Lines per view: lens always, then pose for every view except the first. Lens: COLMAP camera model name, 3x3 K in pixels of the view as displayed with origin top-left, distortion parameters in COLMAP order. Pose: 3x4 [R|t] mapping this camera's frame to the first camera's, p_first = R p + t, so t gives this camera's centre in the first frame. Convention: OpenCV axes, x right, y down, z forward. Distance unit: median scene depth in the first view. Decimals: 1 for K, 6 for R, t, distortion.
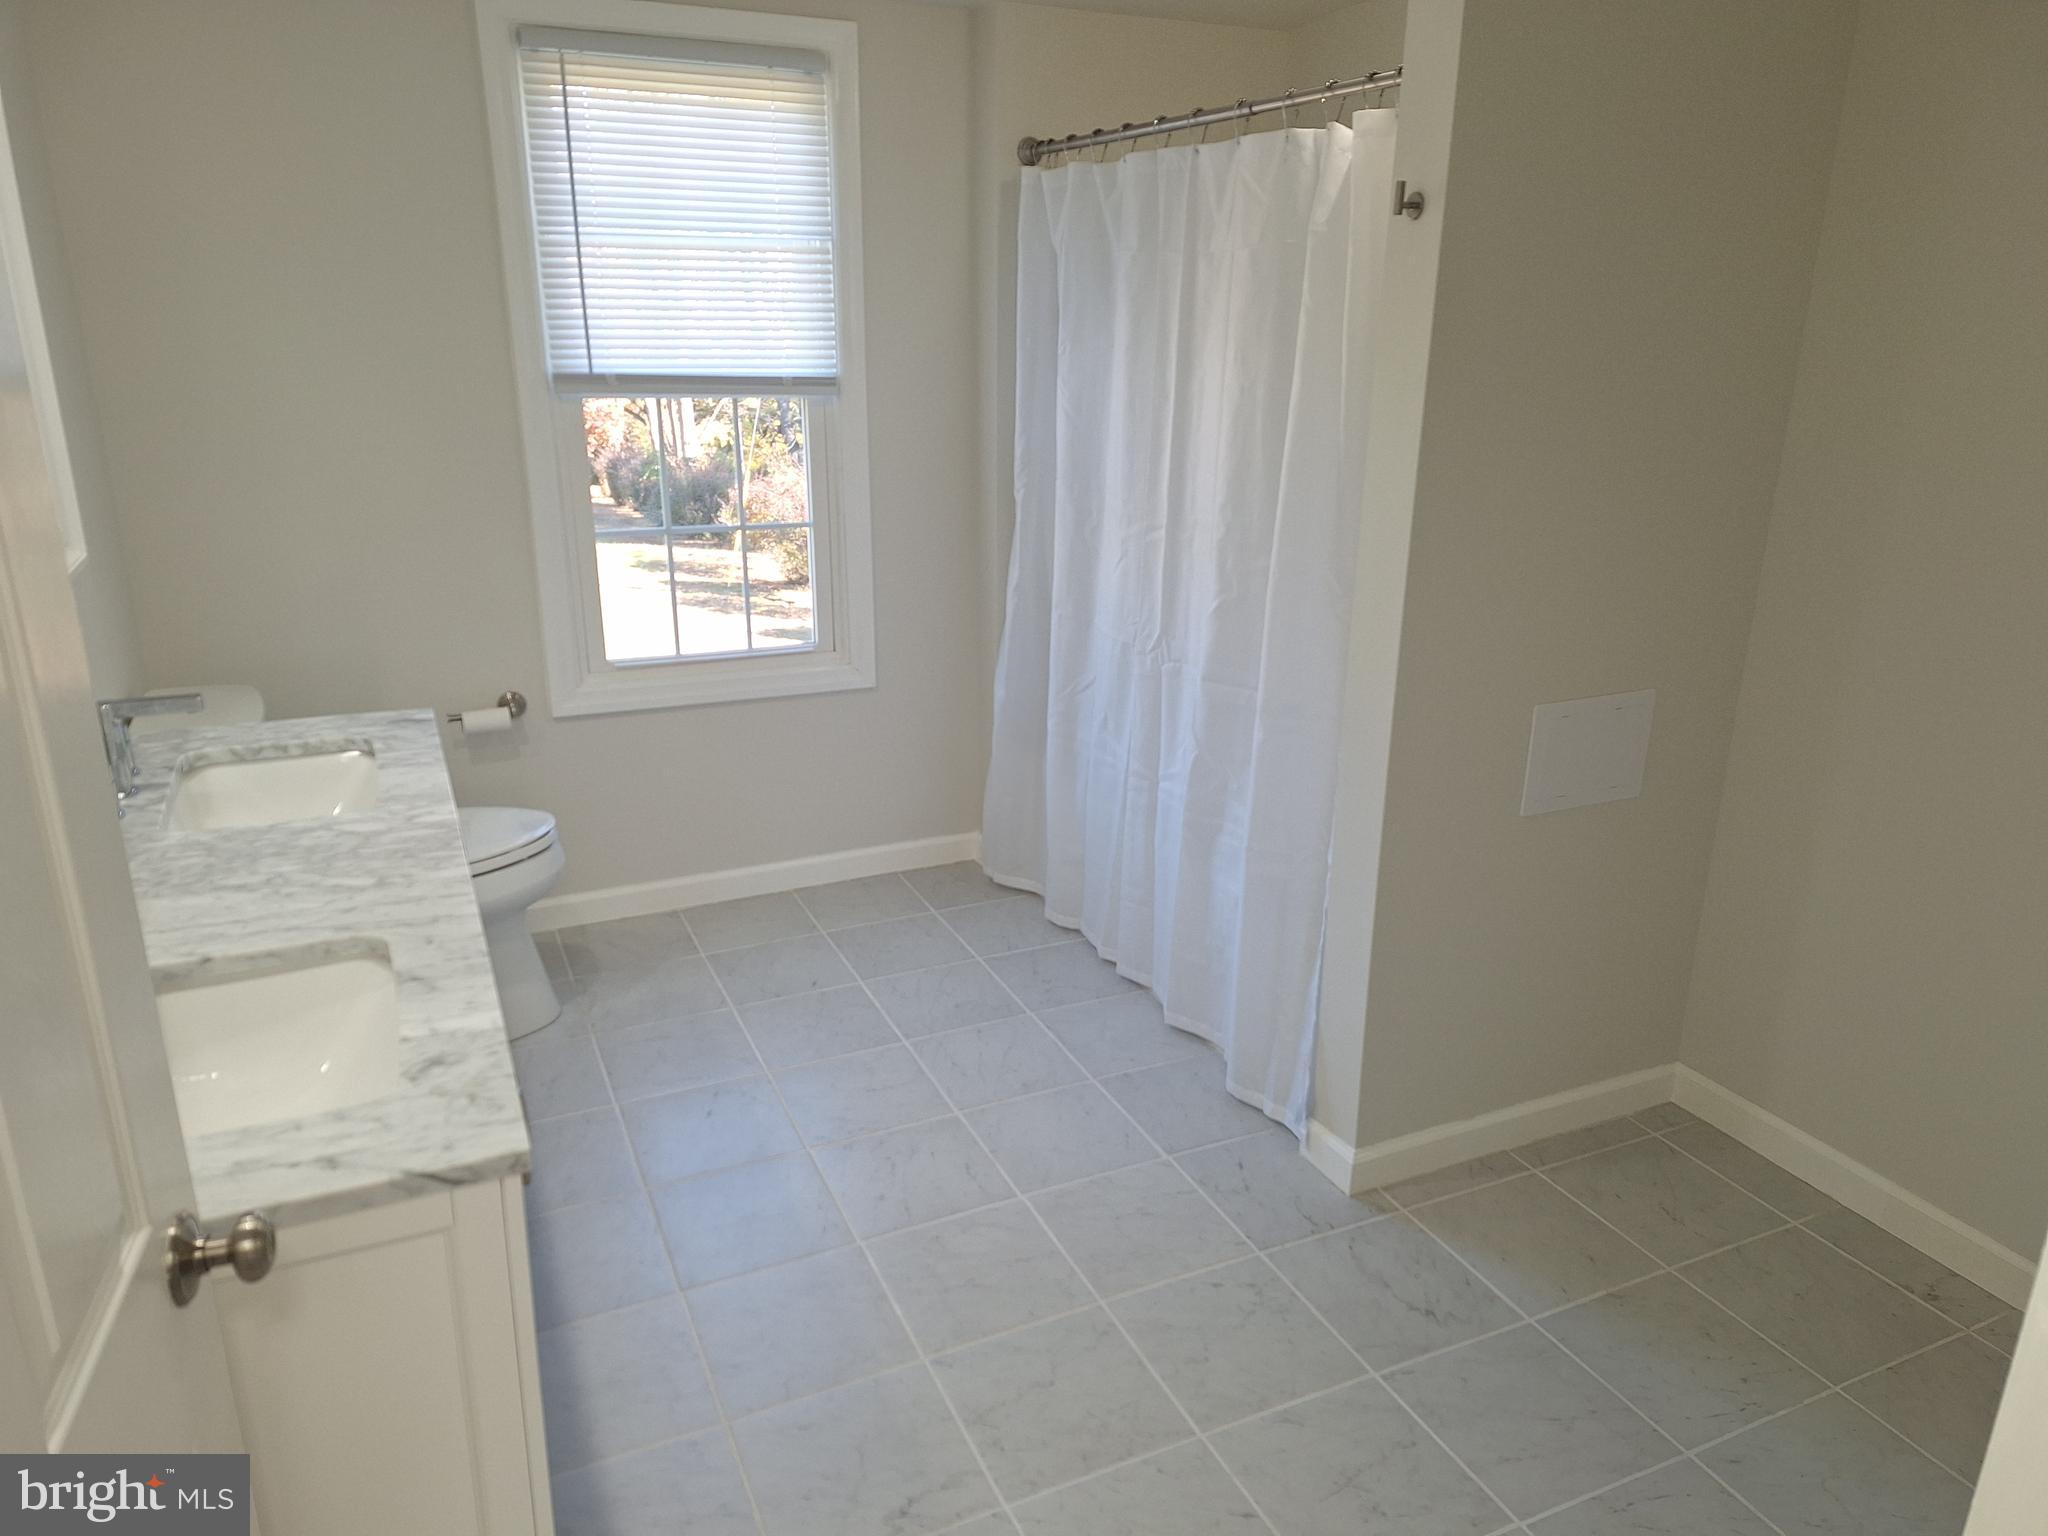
lens RADIAL K [[1415.4, 0, 1024.0], [0, 1415.4, 768.0], [0, 0, 1]] dist [0.096888, -0.094568]
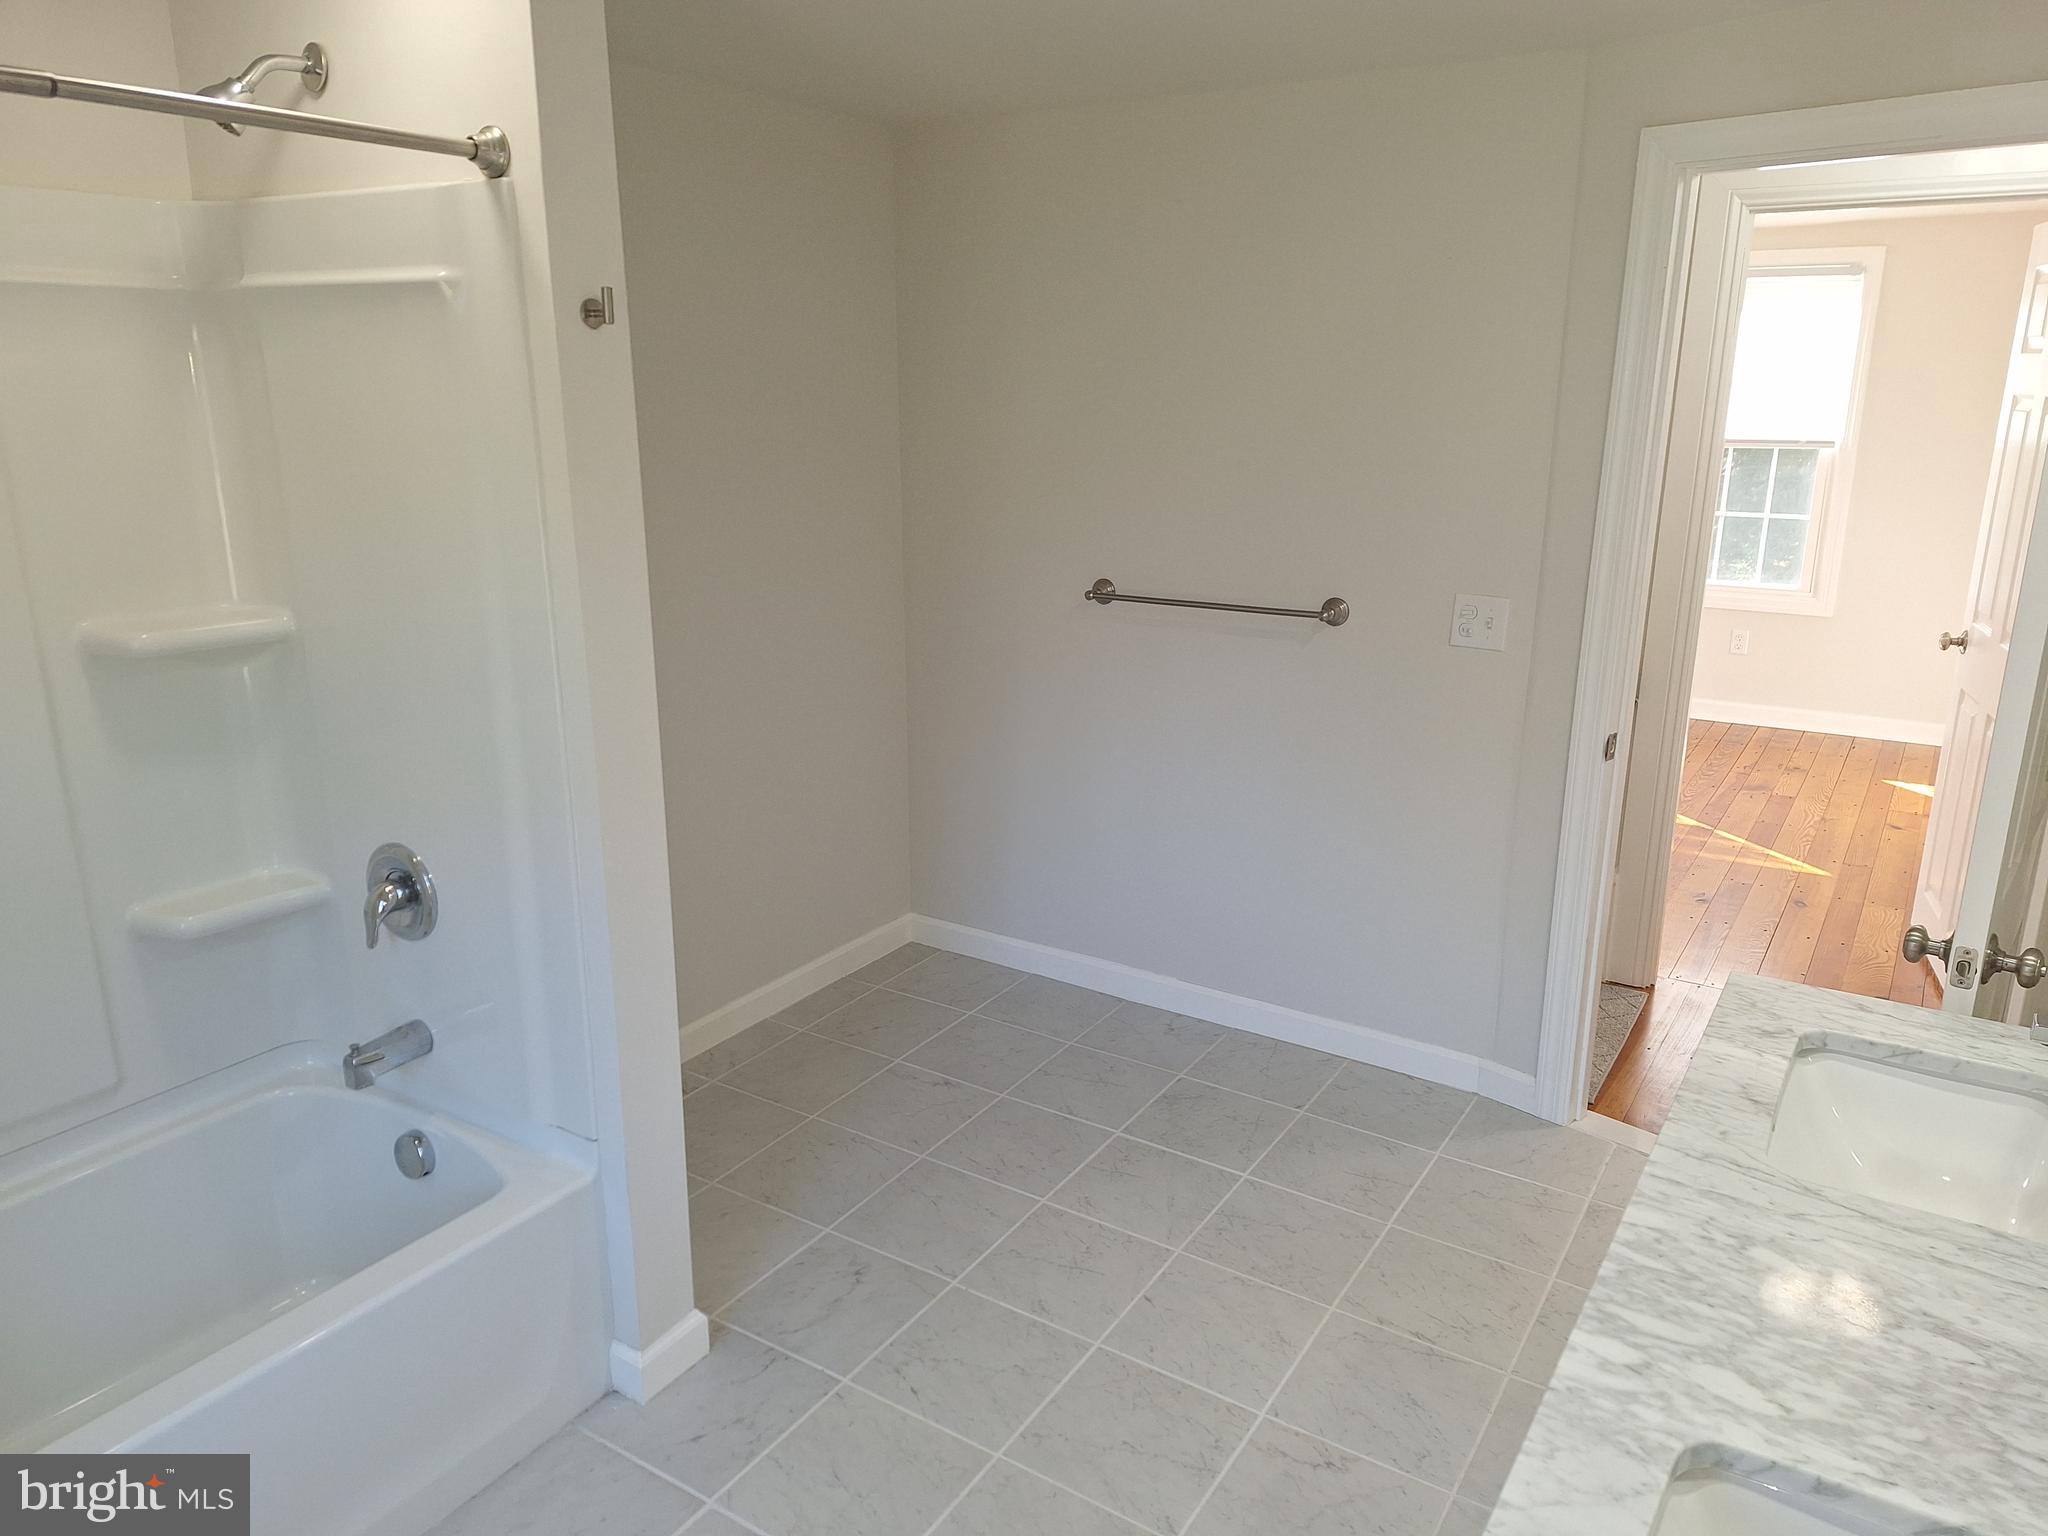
lens RADIAL K [[1468.3, 0, 1024.0], [0, 1468.3, 768.0], [0, 0, 1]] dist [0.008426, 0.005285]
pose [[-0.544657, -0.233860, 0.805394, -0.705585], [0.253357, 0.869583, 0.423834, -0.479402], [-0.799474, 0.434896, -0.414374, 1.329923]]
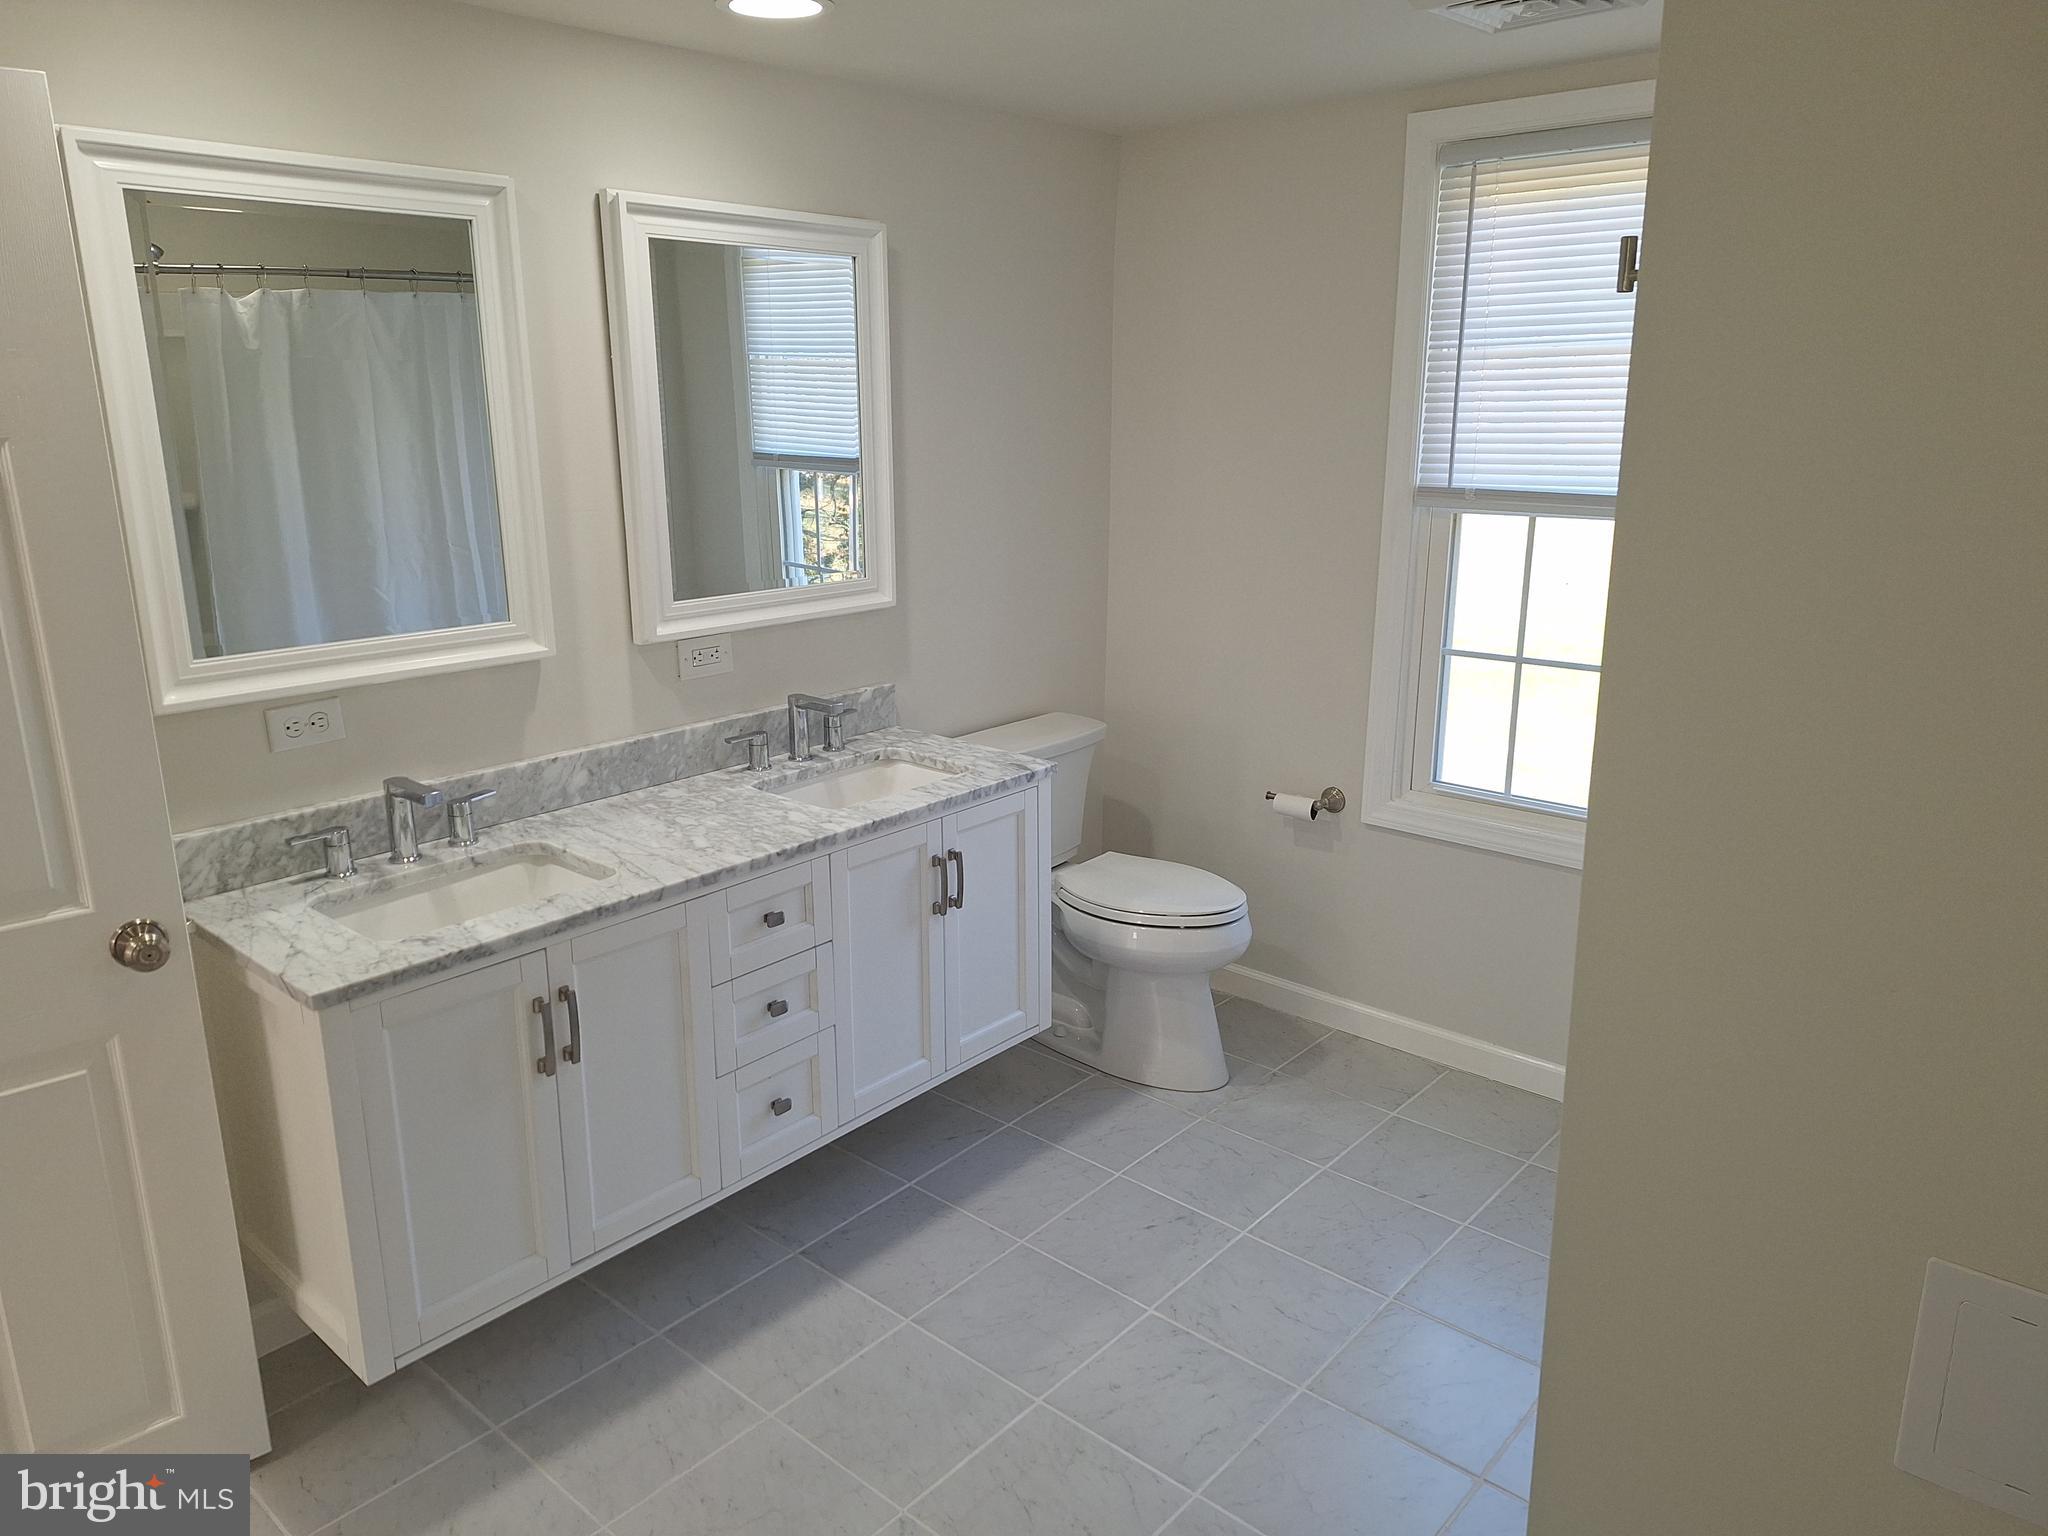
lens RADIAL K [[1415.4, 0, 1024.0], [0, 1415.4, 768.0], [0, 0, 1]] dist [0.096888, -0.094568]
pose [[0.411889, 0.225095, -0.882995, 0.751979], [-0.274791, 0.954582, 0.115163, -0.204944], [0.868814, 0.195204, 0.455036, 0.565669]]
